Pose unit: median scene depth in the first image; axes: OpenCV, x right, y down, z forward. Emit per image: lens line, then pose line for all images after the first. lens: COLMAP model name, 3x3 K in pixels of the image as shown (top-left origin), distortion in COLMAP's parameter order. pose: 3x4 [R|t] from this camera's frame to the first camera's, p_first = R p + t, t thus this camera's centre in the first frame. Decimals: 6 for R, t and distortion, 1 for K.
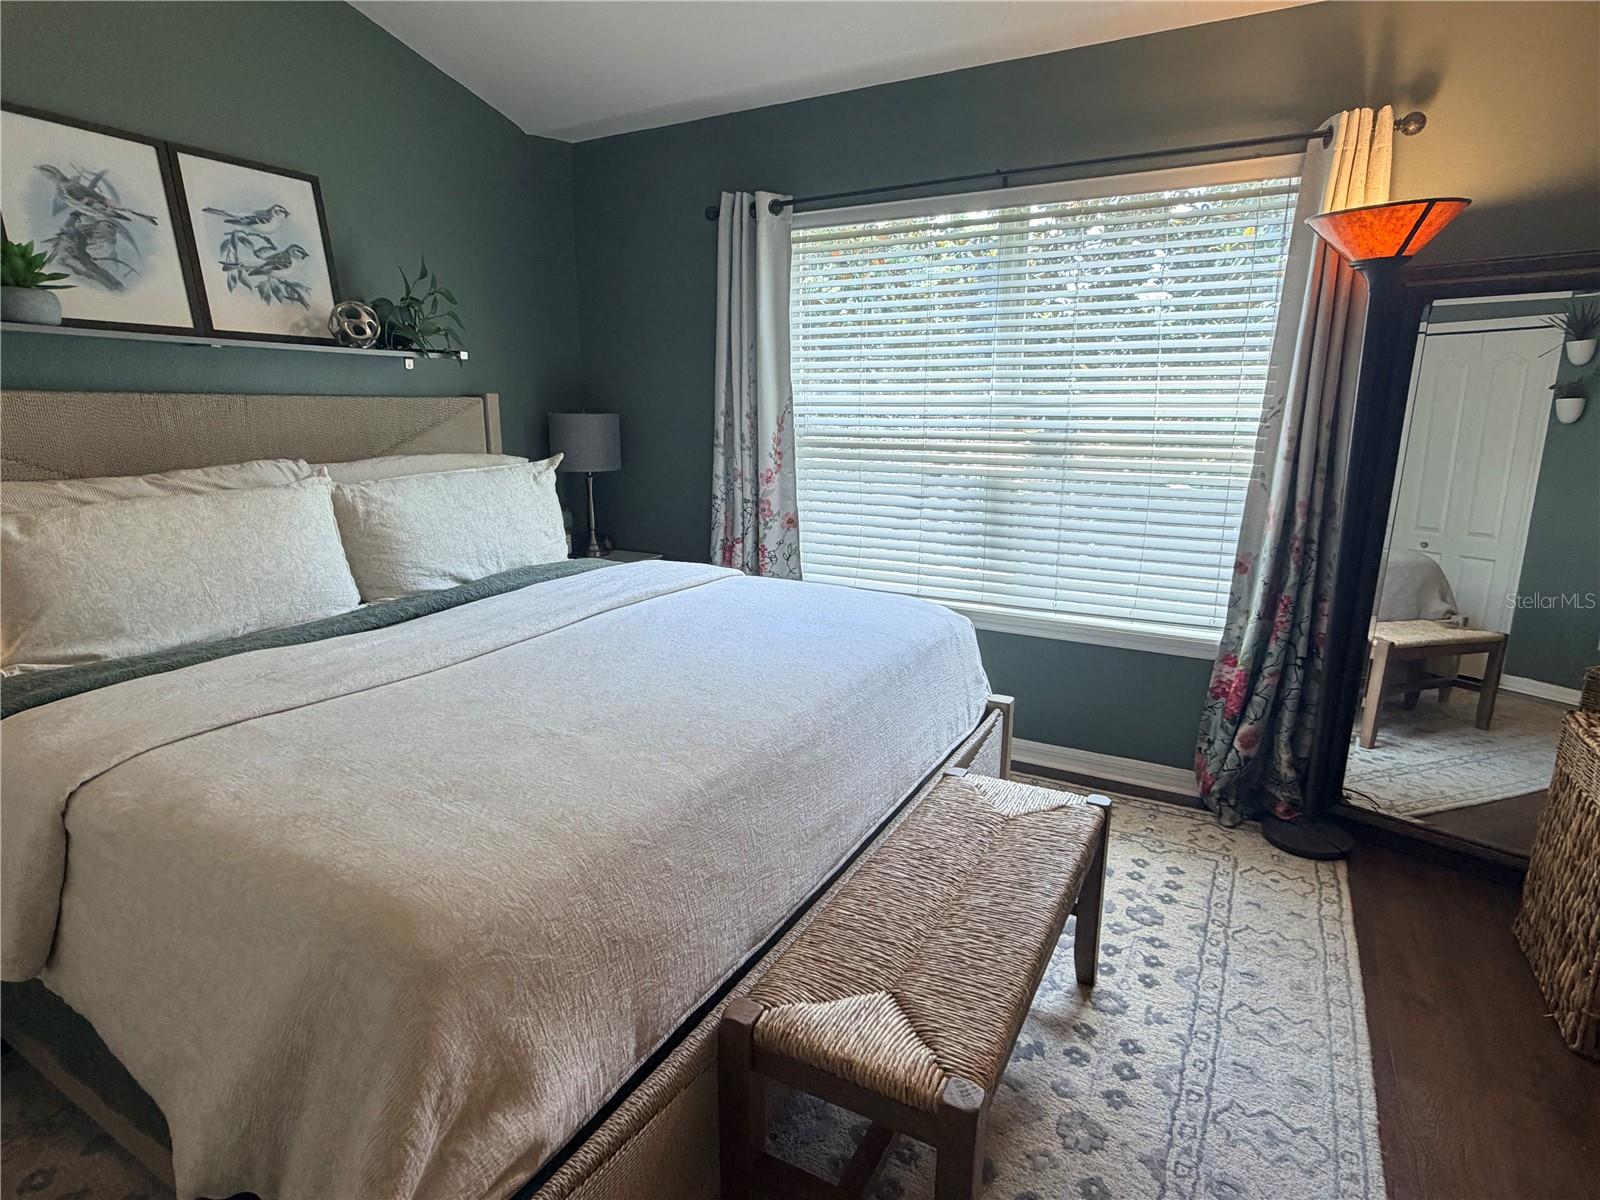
lens RADIAL K [[846.2, 0, 807.3], [0, 846.2, 600.7], [0, 0, 1]] dist [-0.002144, -0.000639]
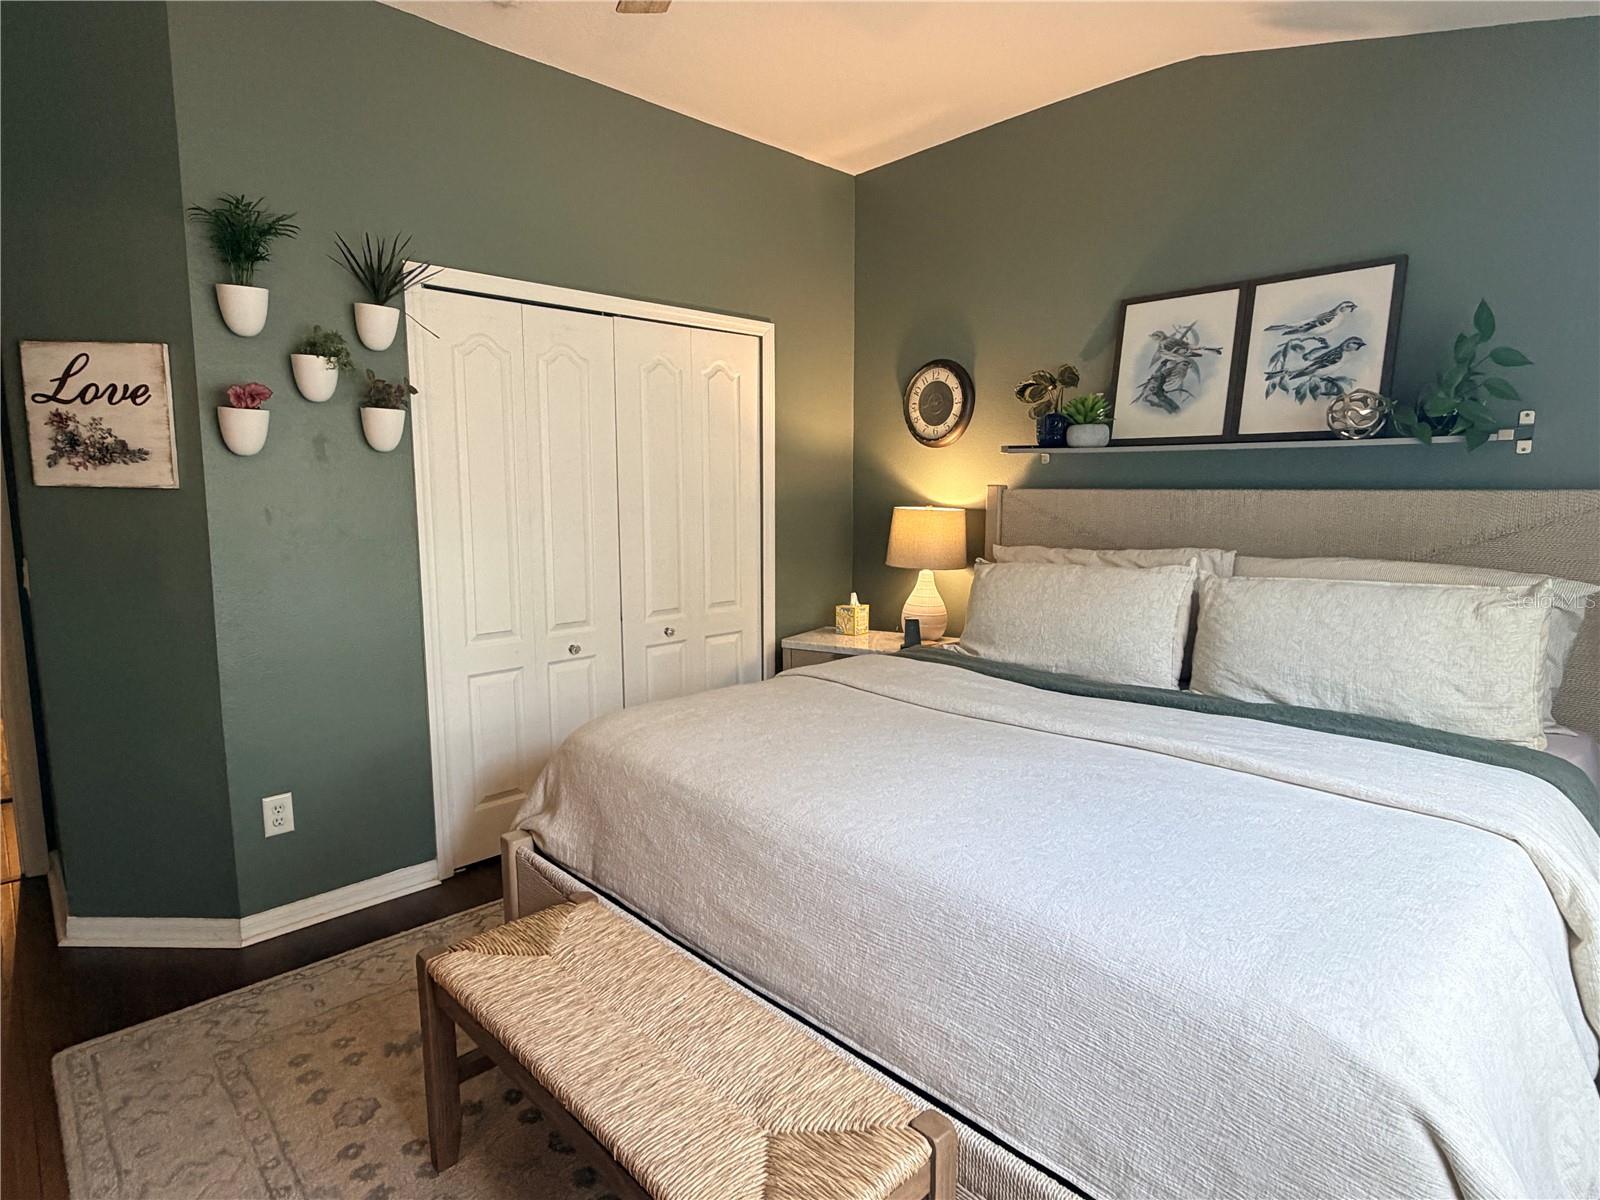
lens RADIAL K [[846.2, 0, 807.2], [0, 846.2, 606.2], [0, 0, 1]] dist [-0.002144, -0.000639]
pose [[-0.283772, 0.139395, -0.948706, 0.570290], [-0.204683, 0.957769, 0.201950, -0.204625], [0.936791, 0.251492, -0.243256, 0.771060]]
